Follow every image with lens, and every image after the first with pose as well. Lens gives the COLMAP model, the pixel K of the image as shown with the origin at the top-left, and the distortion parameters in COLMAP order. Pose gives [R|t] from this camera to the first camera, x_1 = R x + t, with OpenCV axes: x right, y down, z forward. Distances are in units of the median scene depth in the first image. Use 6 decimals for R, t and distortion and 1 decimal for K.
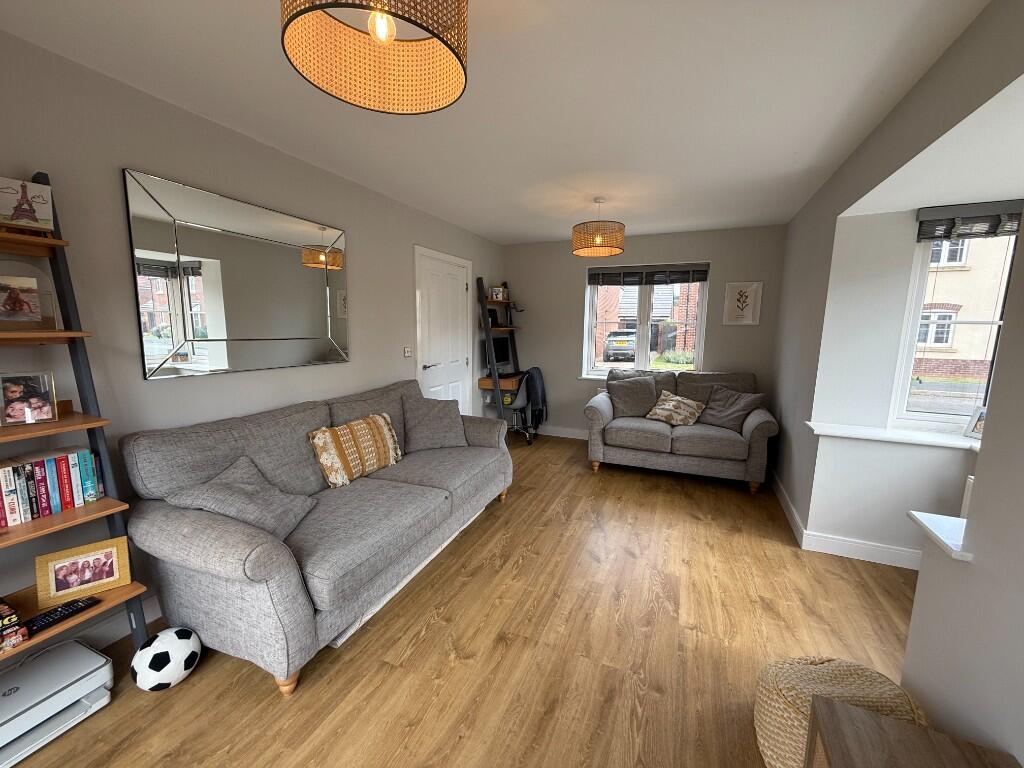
lens RADIAL K [[410.1, 0, 511.7], [0, 410.1, 384.8], [0, 0, 1]] dist [0.002759, -0.000643]
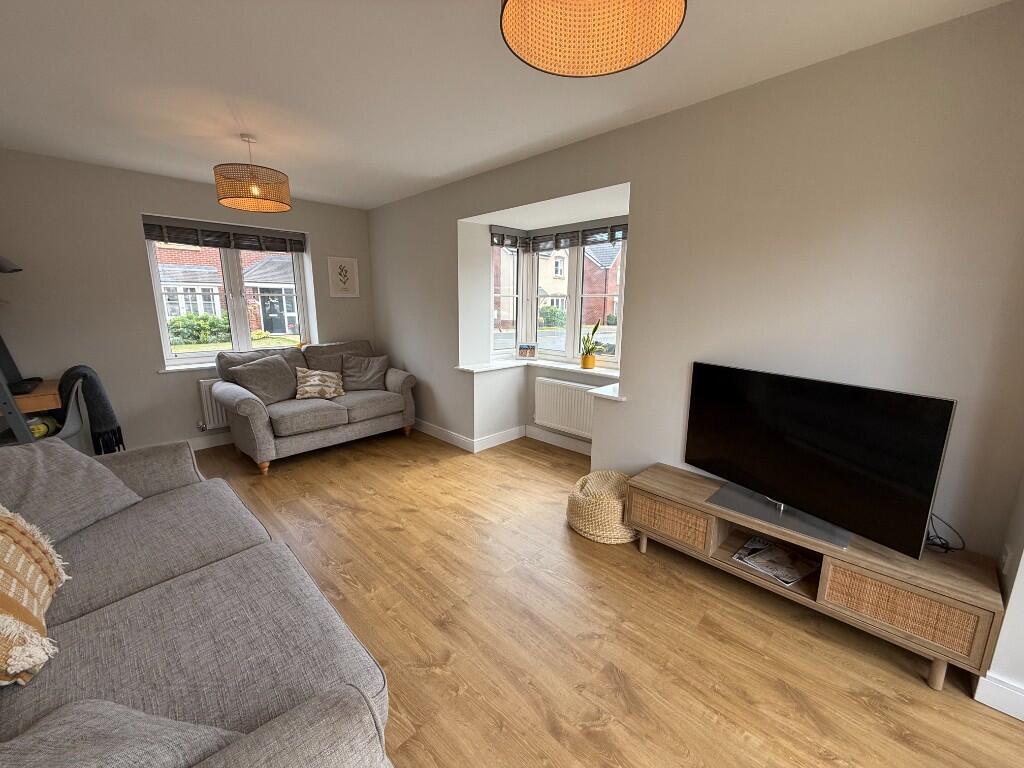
lens RADIAL K [[410.1, 0, 511.7], [0, 410.1, 384.8], [0, 0, 1]] dist [0.002759, -0.000643]
pose [[0.358528, -0.193155, 0.913317, -0.420706], [0.134277, 0.978856, 0.154305, -0.034666], [-0.923811, 0.067315, 0.376884, 0.253759]]
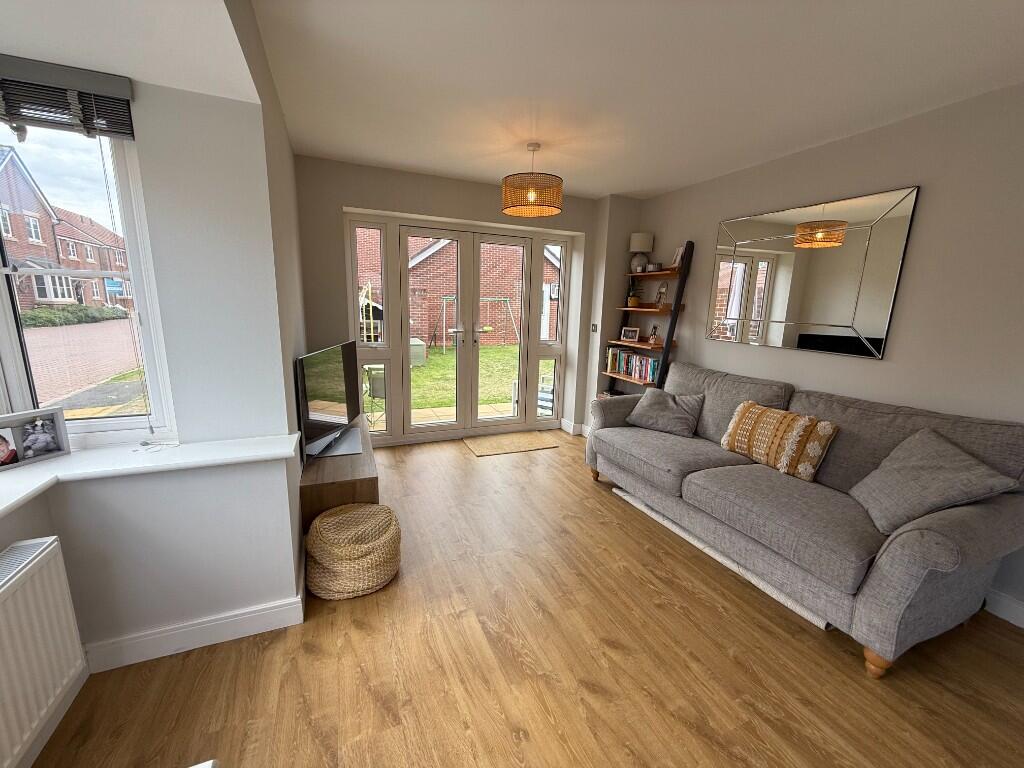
lens RADIAL K [[410.1, 0, 511.7], [0, 410.1, 384.8], [0, 0, 1]] dist [0.002759, -0.000643]
pose [[-0.685160, 0.114252, -0.719376, 0.584584], [-0.139824, 0.948623, 0.283836, -0.120852], [0.714846, 0.295059, -0.633984, 0.909119]]
